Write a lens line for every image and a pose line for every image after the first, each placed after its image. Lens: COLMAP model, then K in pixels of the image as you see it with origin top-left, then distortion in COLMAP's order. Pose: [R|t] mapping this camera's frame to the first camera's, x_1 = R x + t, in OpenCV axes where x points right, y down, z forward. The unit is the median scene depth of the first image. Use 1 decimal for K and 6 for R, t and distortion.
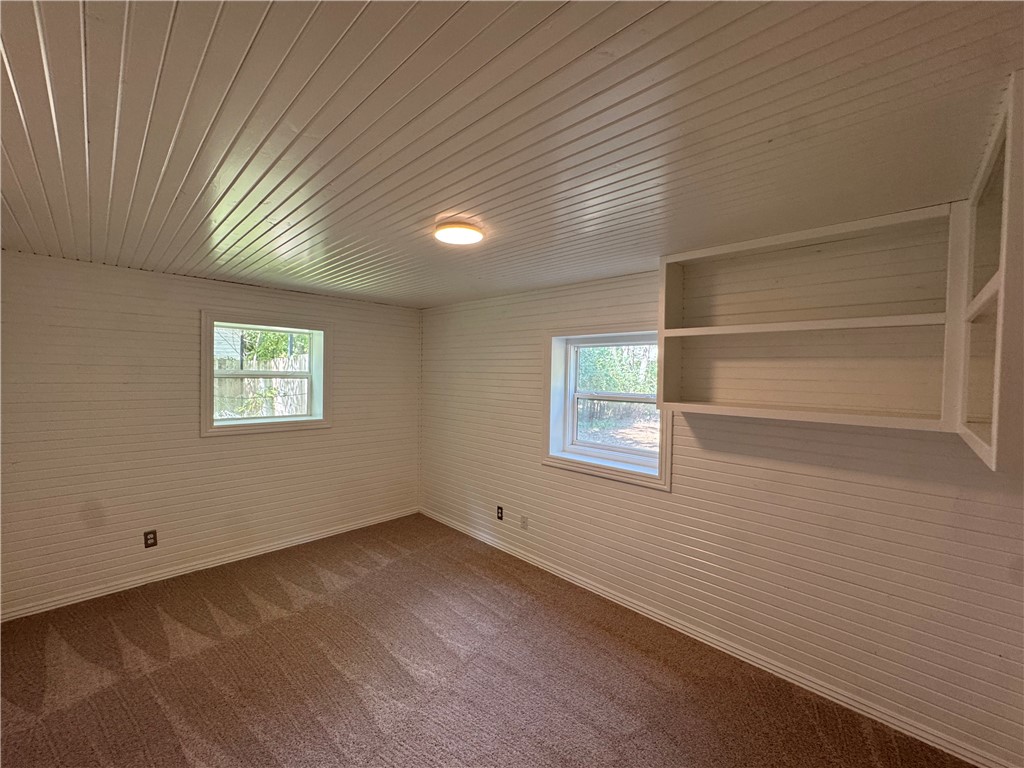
lens RADIAL K [[410.2, 0, 512.4], [0, 410.2, 383.2], [0, 0, 1]] dist [-0.000557, 0.000473]
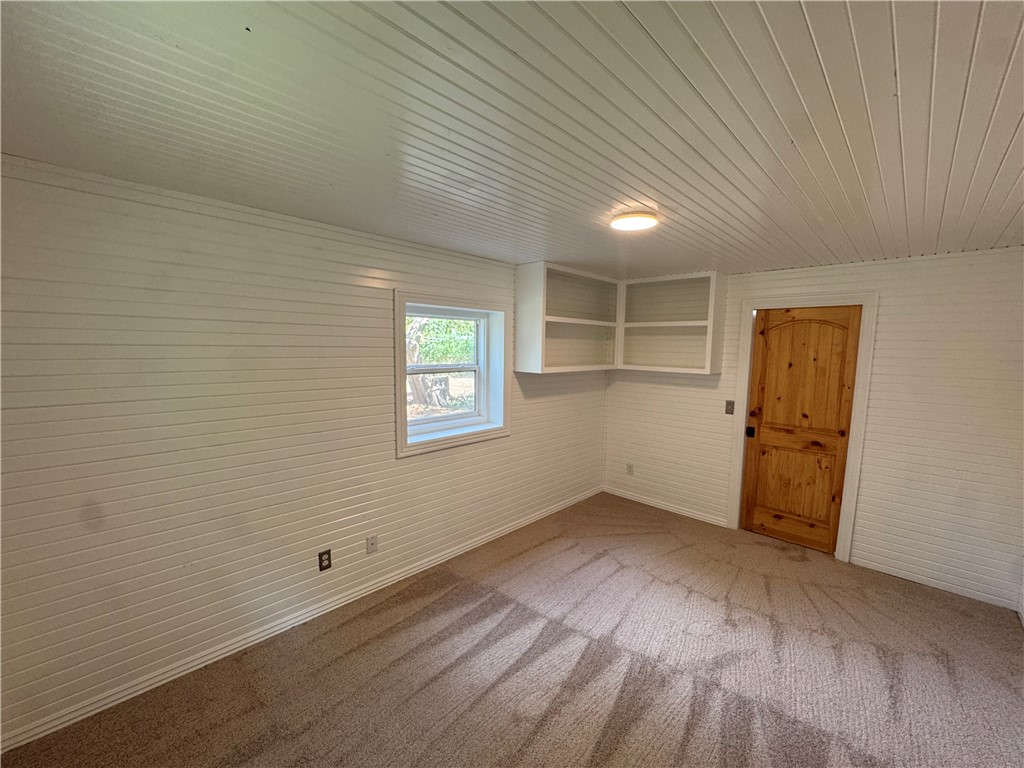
lens RADIAL K [[410.2, 0, 512.6], [0, 410.2, 386.3], [0, 0, 1]] dist [-0.000557, 0.000473]
pose [[0.001356, -0.114589, 0.993412, -0.760217], [0.013054, 0.993330, 0.114562, -0.037796], [-0.999914, 0.012812, 0.002843, 0.807391]]
